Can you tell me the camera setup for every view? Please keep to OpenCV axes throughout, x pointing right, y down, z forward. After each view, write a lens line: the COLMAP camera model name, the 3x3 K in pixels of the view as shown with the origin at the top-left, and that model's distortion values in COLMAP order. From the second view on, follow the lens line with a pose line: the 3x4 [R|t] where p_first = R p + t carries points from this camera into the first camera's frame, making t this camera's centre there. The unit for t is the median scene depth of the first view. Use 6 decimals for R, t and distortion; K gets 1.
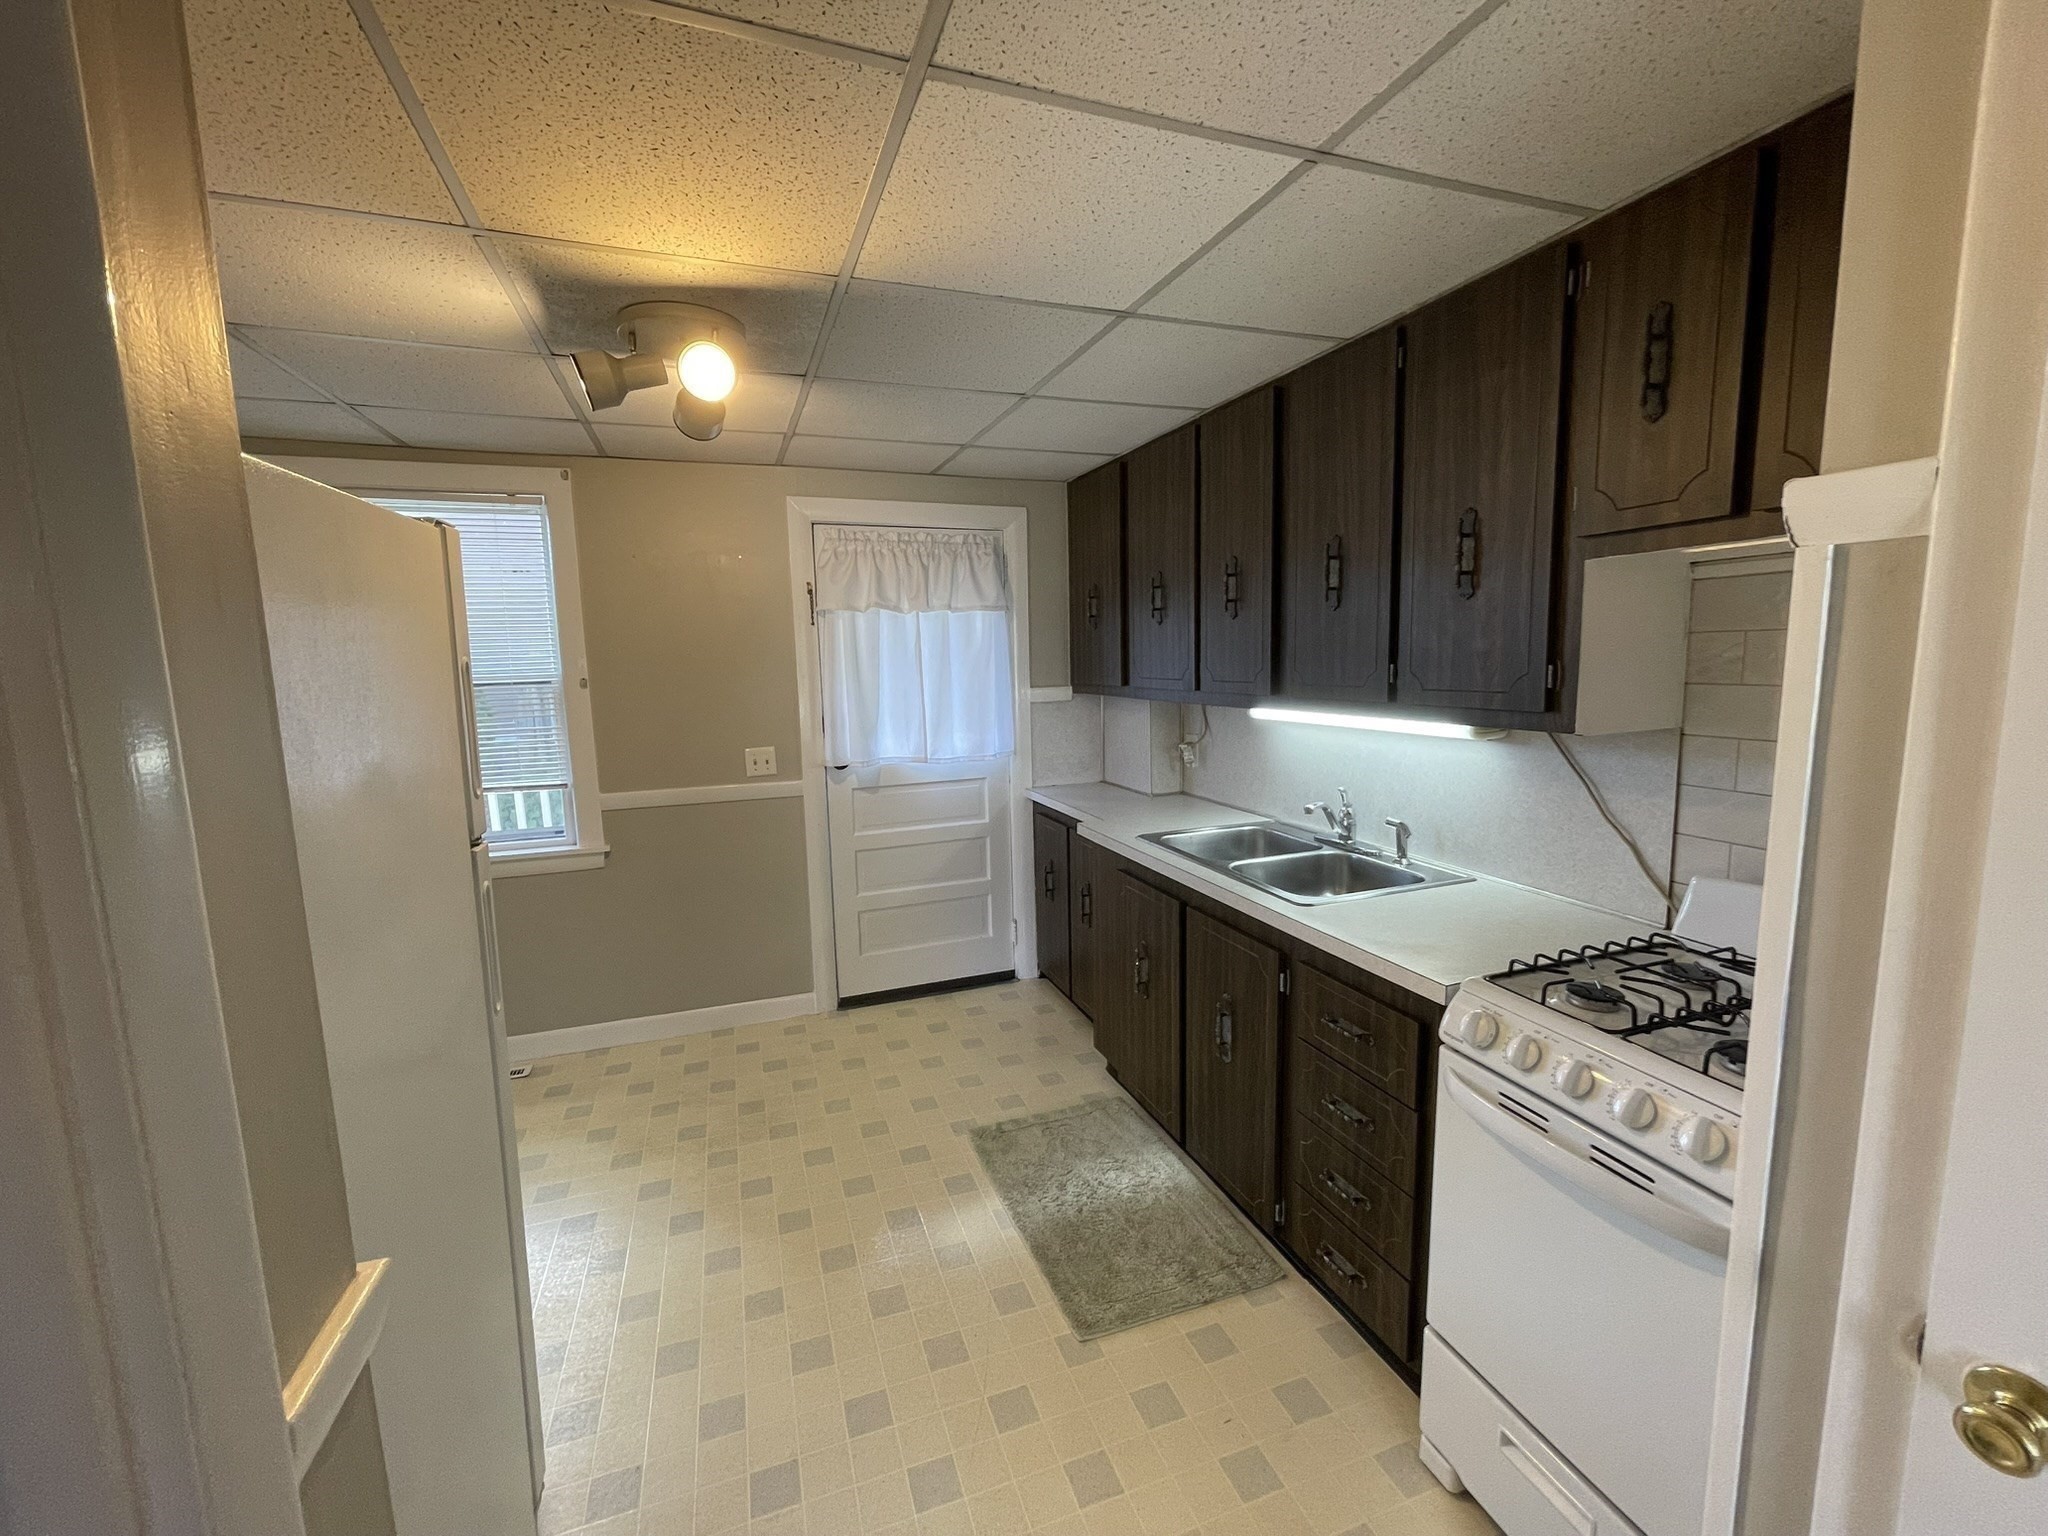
lens RADIAL K [[837.7, 0, 1019.7], [0, 837.7, 764.9], [0, 0, 1]] dist [-0.005374, 0.001804]
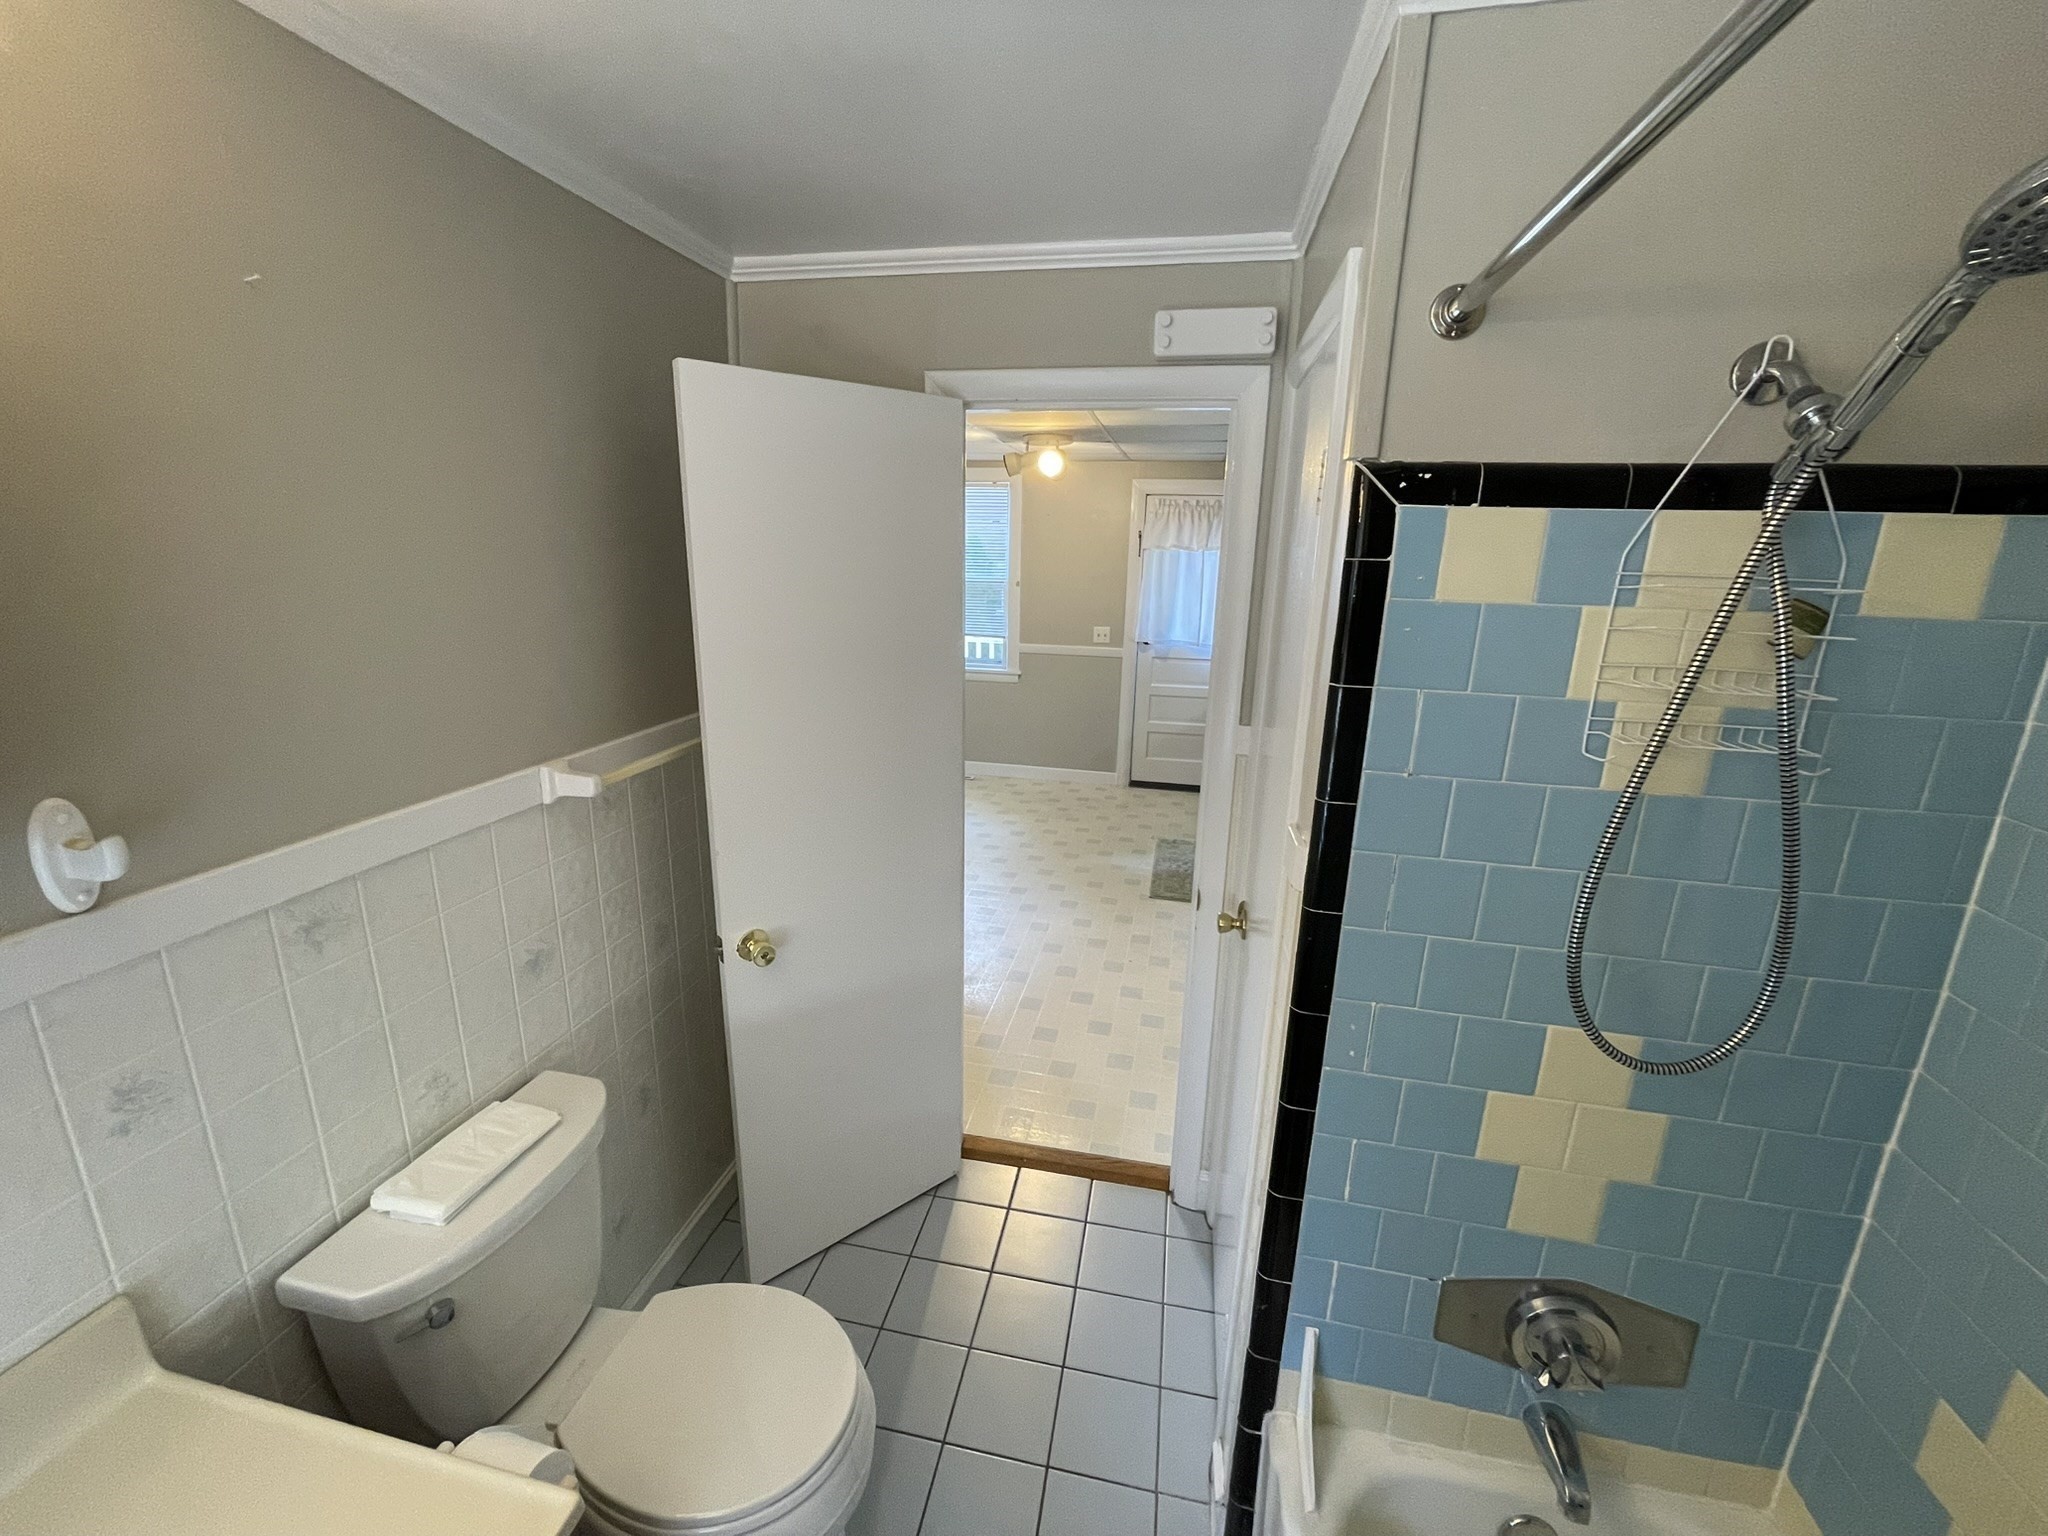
lens RADIAL K [[837.7, 0, 1023.1], [0, 837.7, 767.3], [0, 0, 1]] dist [-0.005374, 0.001804]
pose [[0.853593, 0.169343, -0.492648, 0.479875], [-0.105652, 0.982312, 0.154601, 0.015062], [0.510115, -0.079917, 0.856386, -0.629574]]
